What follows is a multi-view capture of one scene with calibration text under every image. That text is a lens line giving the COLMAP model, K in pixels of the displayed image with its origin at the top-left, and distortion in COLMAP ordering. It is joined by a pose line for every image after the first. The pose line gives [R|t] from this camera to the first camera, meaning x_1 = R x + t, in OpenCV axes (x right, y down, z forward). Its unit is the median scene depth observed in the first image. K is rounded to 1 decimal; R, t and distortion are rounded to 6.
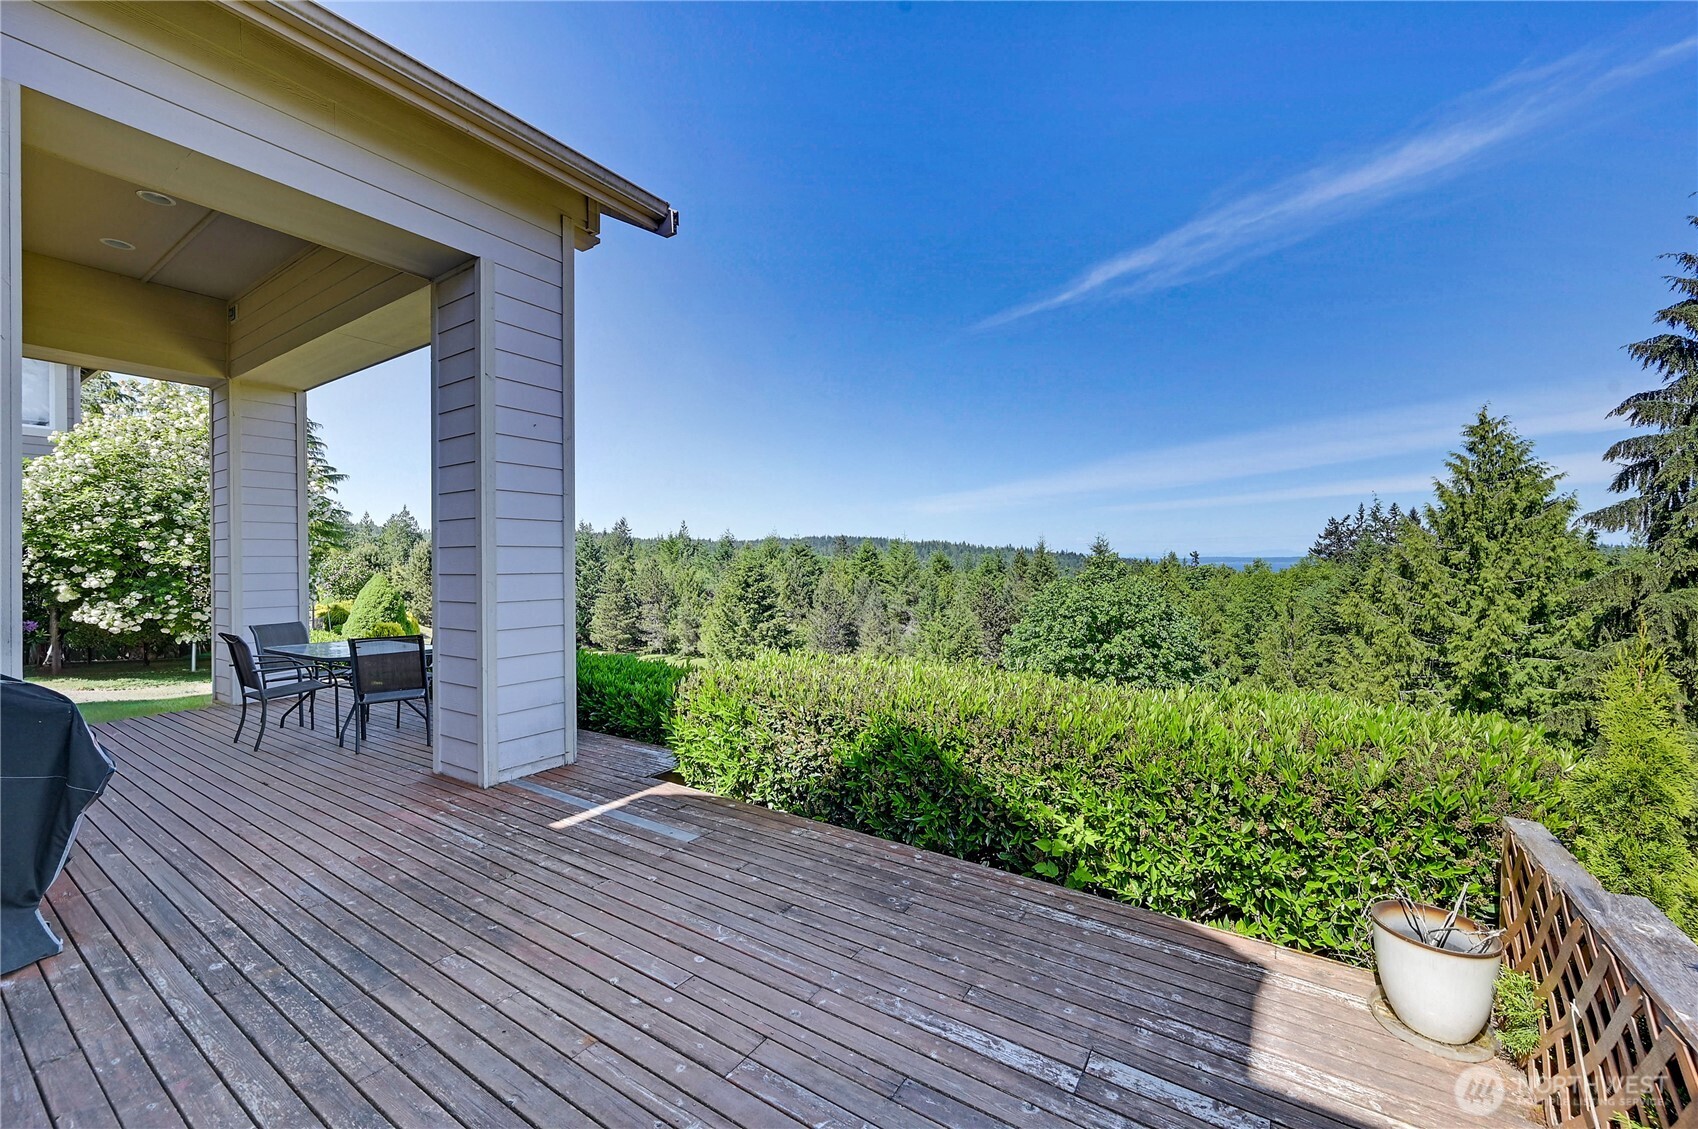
lens RADIAL K [[672.3, 0, 860.4], [0, 672.3, 561.4], [0, 0, 1]] dist [-0.004603, 0.000957]
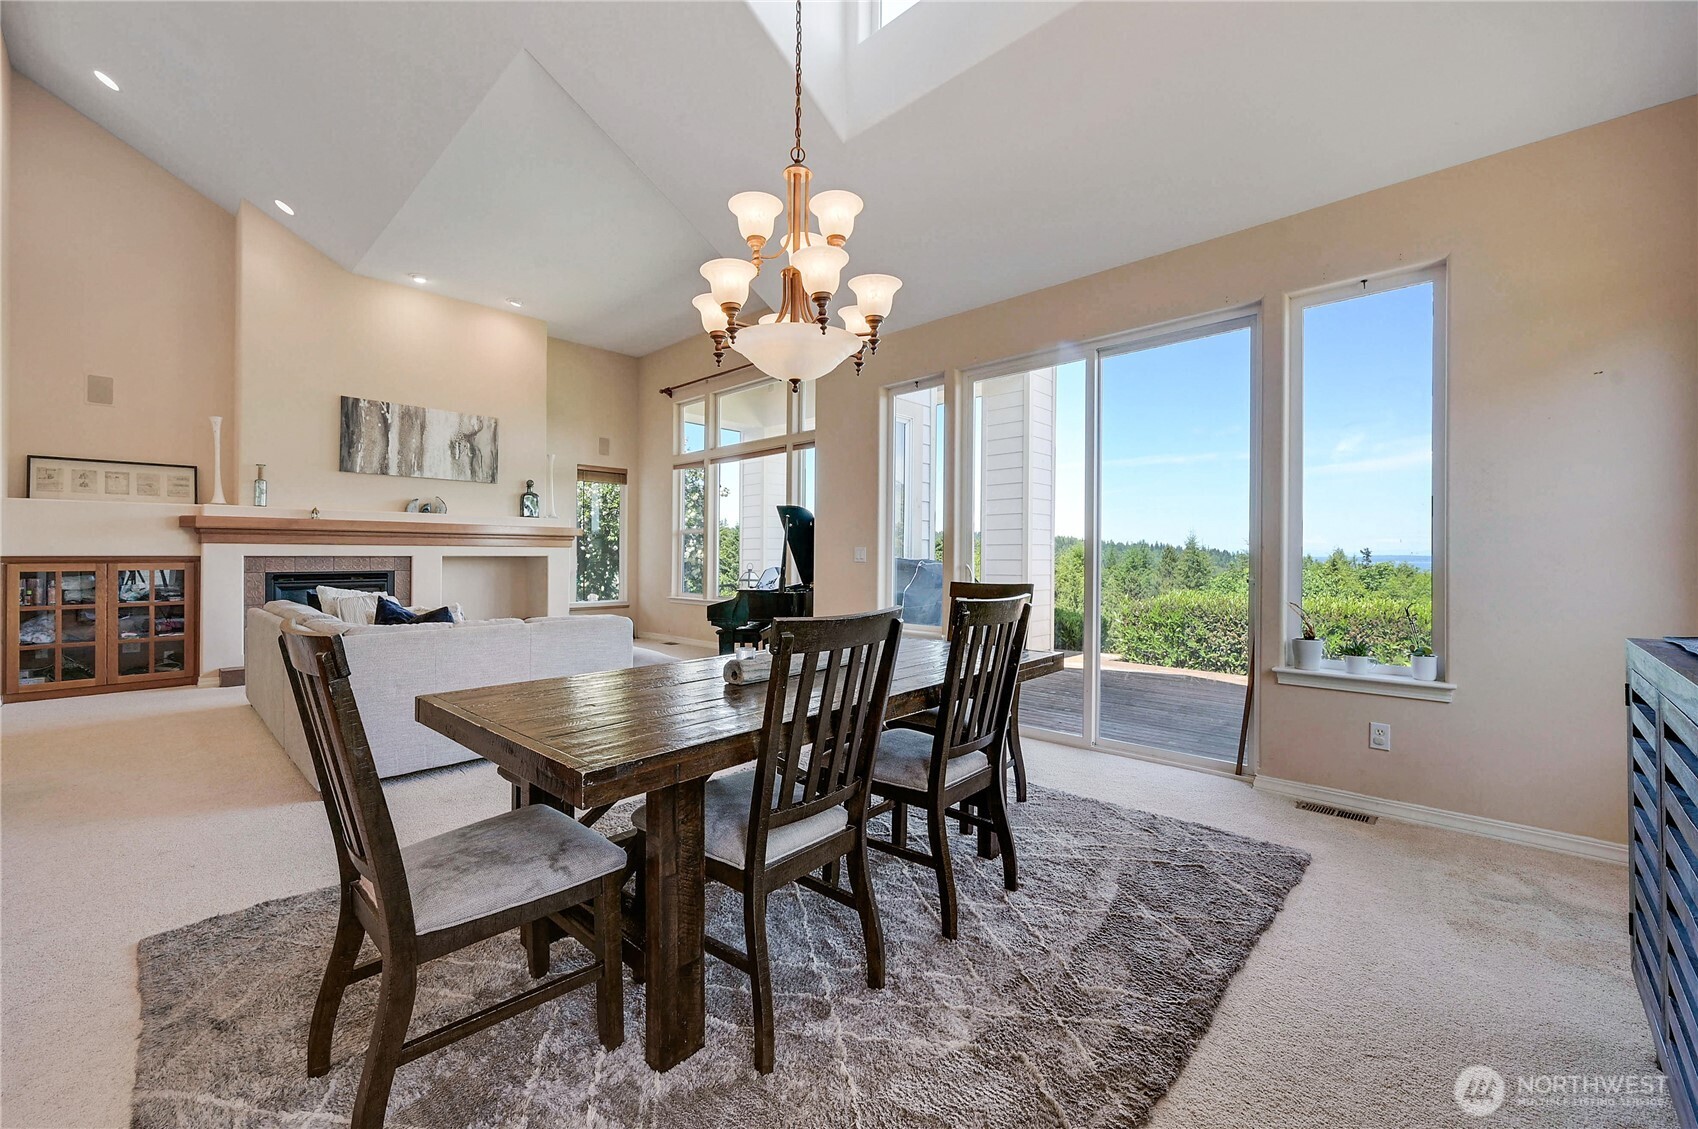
lens RADIAL K [[672.3, 0, 857.7], [0, 672.3, 550.1], [0, 0, 1]] dist [-0.004603, 0.000957]
pose [[0.982824, 0.005830, -0.184456, -0.100402], [-0.007748, 0.999923, -0.009679, 0.007731], [0.184385, 0.010942, 0.982793, -0.132019]]
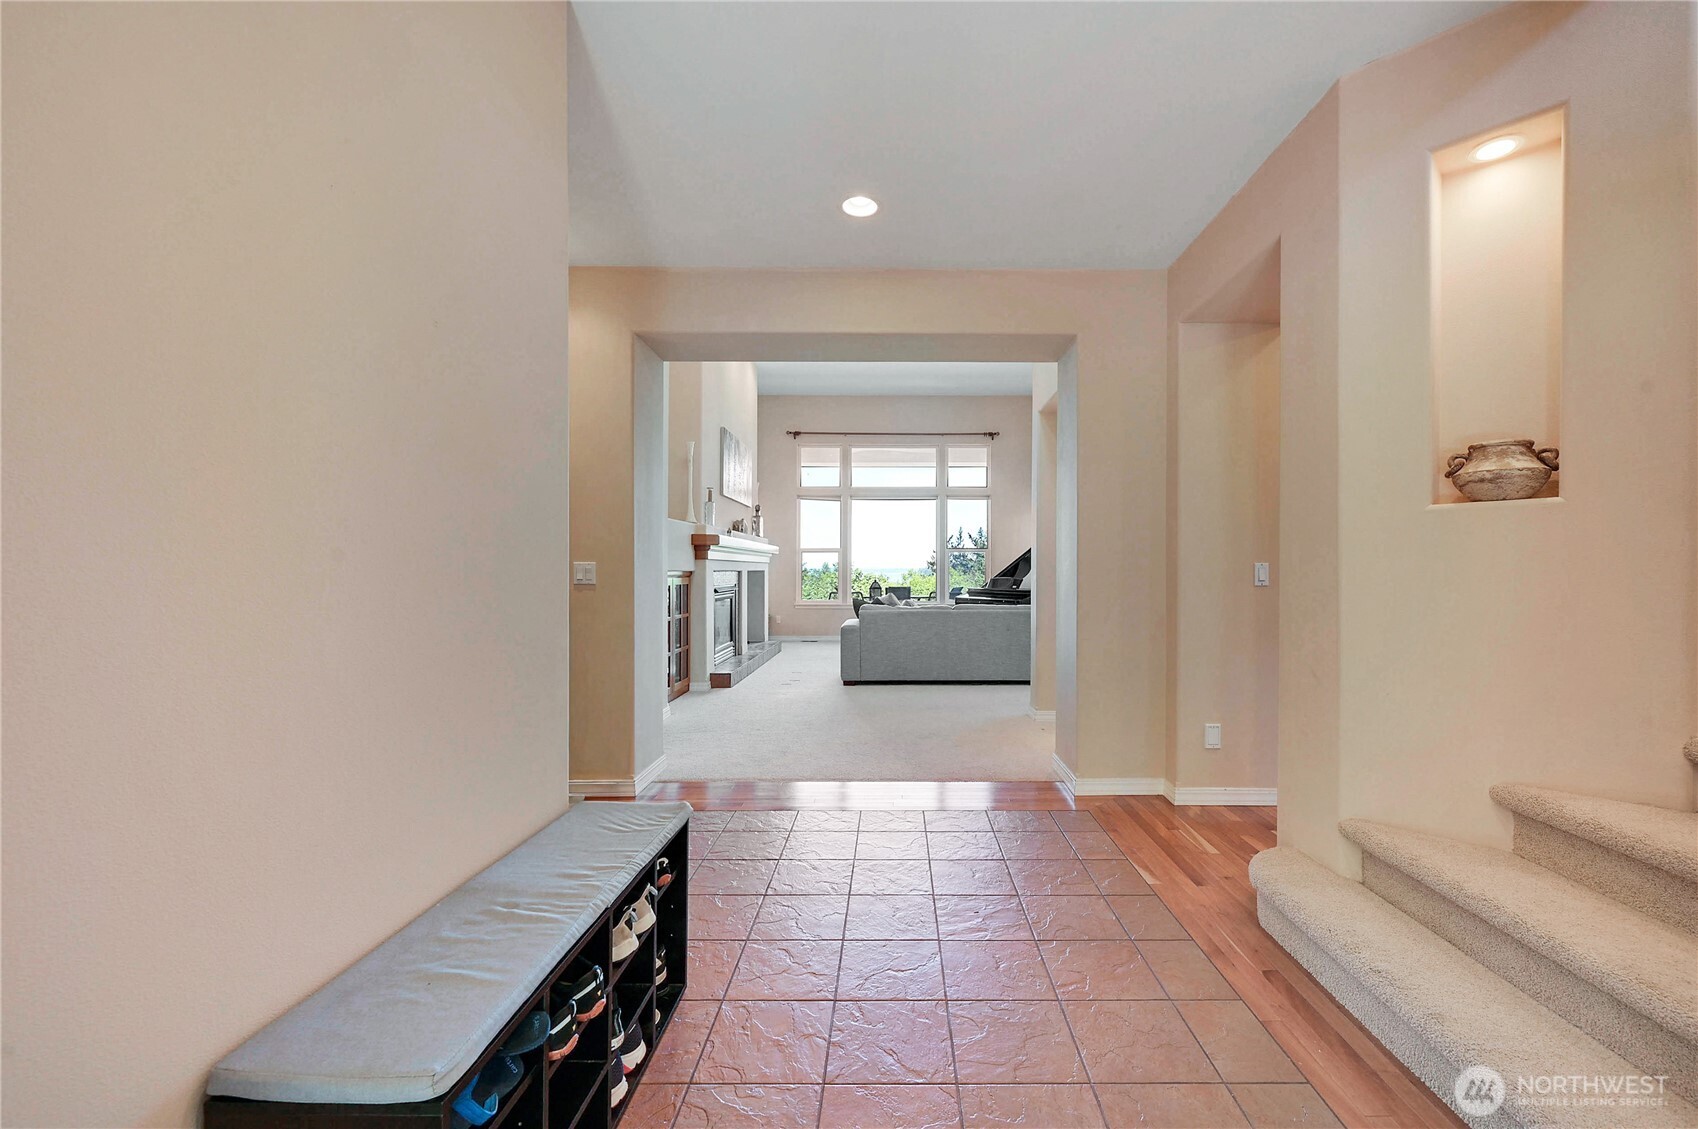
lens RADIAL K [[672.3, 0, 862.1], [0, 672.3, 564.9], [0, 0, 1]] dist [-0.004603, 0.000957]
pose [[0.850132, 0.010464, 0.526466, -0.372628], [-0.007430, 0.999941, -0.007878, 0.007189], [-0.526518, 0.002786, 0.850160, -0.172981]]
